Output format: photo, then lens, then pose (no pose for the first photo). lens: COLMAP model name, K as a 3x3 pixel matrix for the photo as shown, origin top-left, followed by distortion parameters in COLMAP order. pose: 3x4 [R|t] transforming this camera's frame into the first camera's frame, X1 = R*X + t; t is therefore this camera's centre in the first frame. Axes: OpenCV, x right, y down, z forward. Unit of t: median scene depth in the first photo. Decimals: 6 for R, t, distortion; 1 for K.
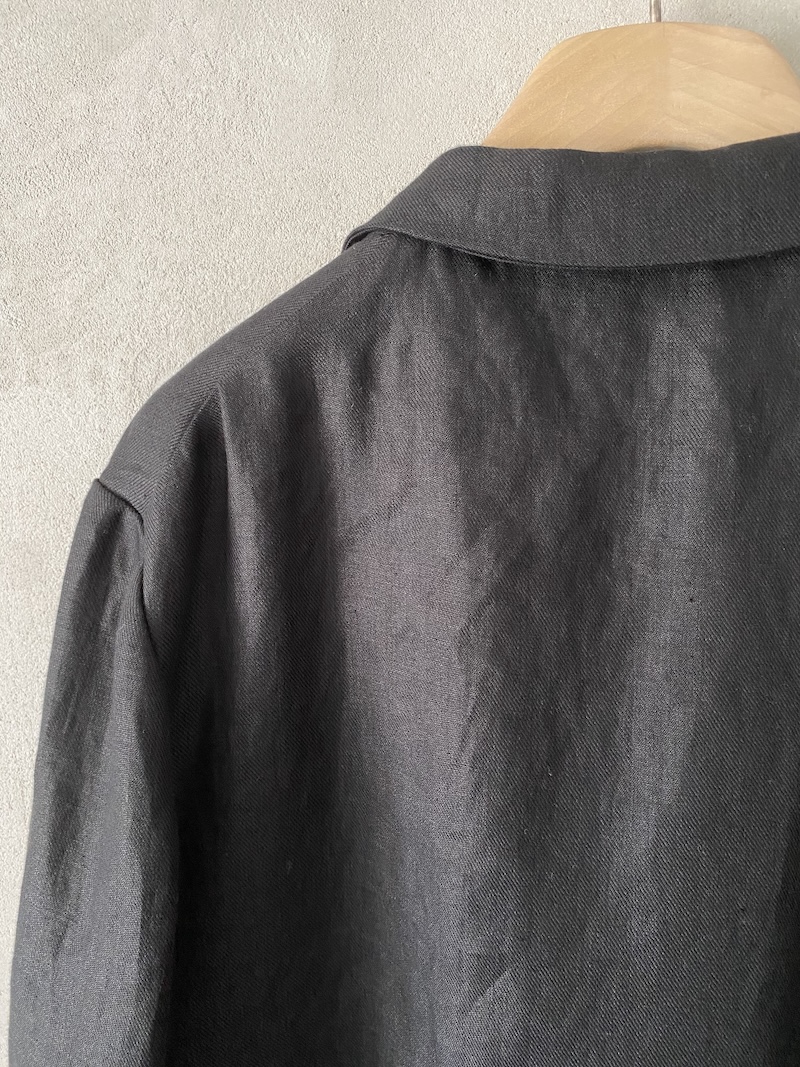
lens RADIAL K [[852.5, 0, 409.6], [0, 852.5, 530.5], [0, 0, 1]] dist [0.000907, -0.004697]
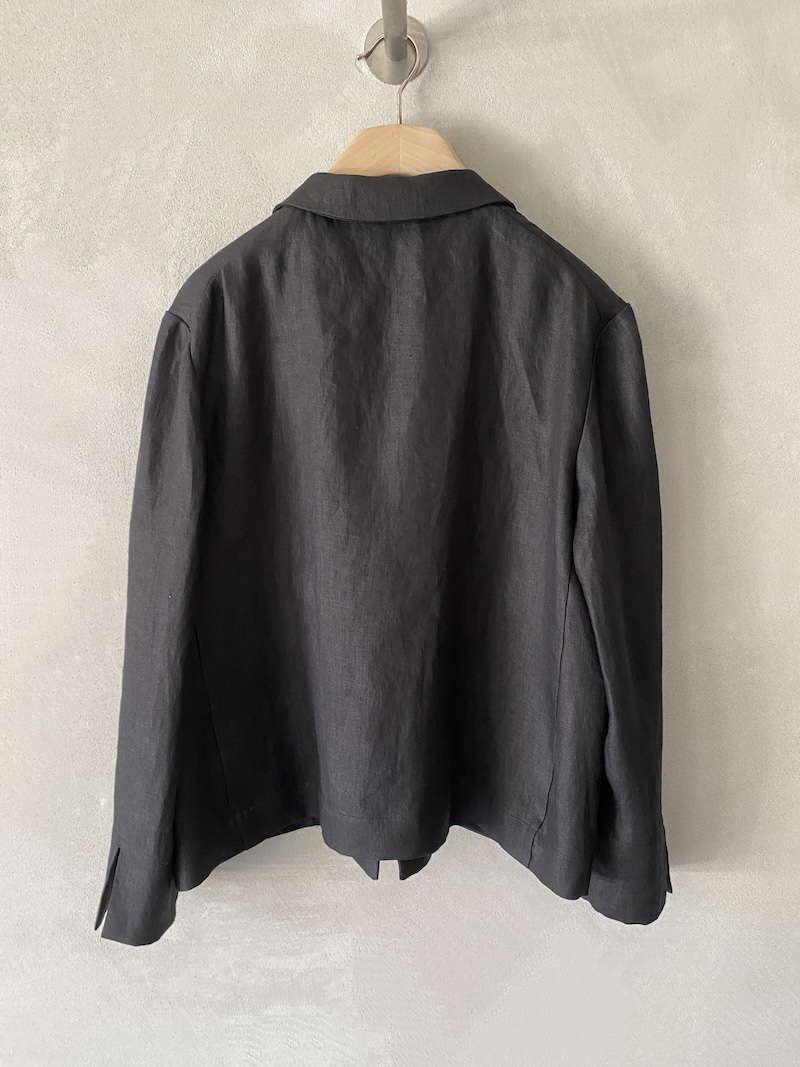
lens RADIAL K [[806.9, 0, 400.0], [0, 806.9, 533.5], [0, 0, 1]] dist [0.002211, -0.001764]
pose [[0.998430, -0.001826, 0.055982, 0.159348], [0.000612, 0.999764, 0.021696, 0.547546], [-0.056008, -0.021627, 0.998196, -1.373546]]
